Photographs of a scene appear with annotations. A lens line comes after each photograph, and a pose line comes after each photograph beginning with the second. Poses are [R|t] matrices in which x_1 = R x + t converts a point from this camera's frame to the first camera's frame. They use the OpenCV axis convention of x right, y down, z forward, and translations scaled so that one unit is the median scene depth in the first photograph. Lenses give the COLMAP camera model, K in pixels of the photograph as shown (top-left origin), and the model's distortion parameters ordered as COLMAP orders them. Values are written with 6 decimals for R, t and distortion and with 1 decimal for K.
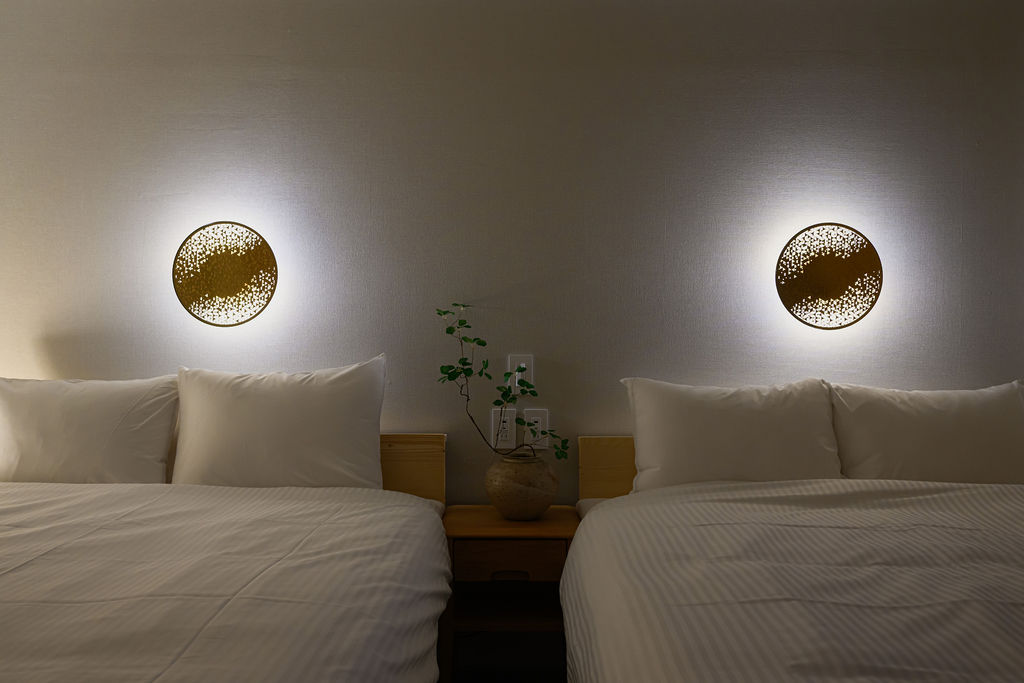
lens RADIAL K [[883.0, 0, 509.4], [0, 883.0, 337.1], [0, 0, 1]] dist [-0.016305, 0.000847]
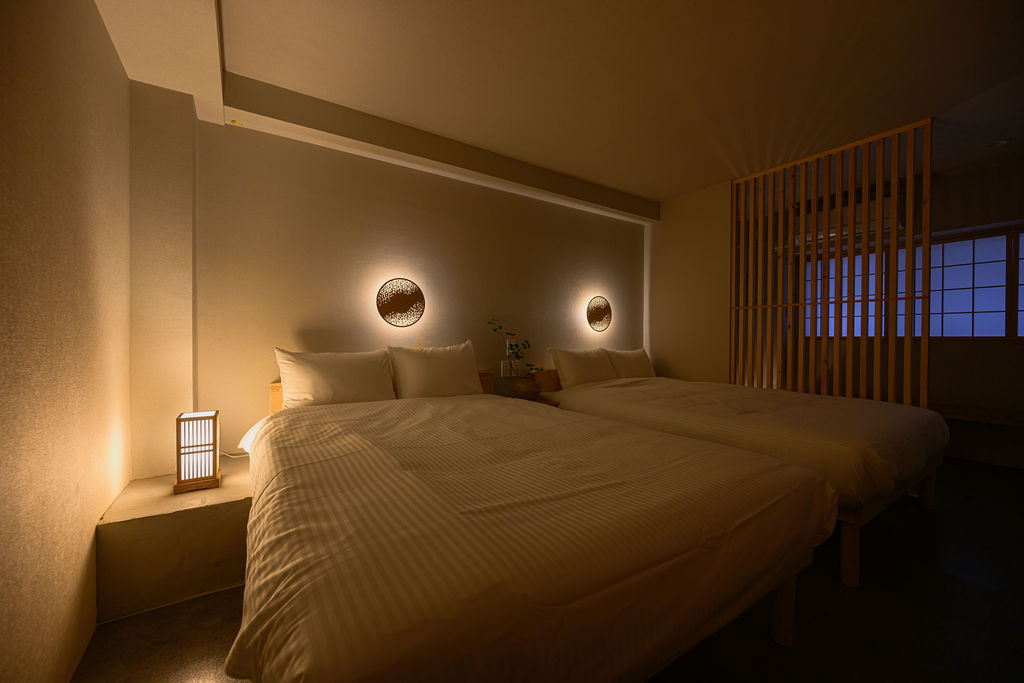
lens RADIAL K [[417.5, 0, 508.6], [0, 417.5, 337.5], [0, 0, 1]] dist [0.010774, -0.000706]
pose [[0.814516, 0.003308, 0.580131, -0.720771], [-0.009247, 0.999931, 0.007281, 0.004567], [-0.580067, -0.011295, 0.814491, 0.008674]]
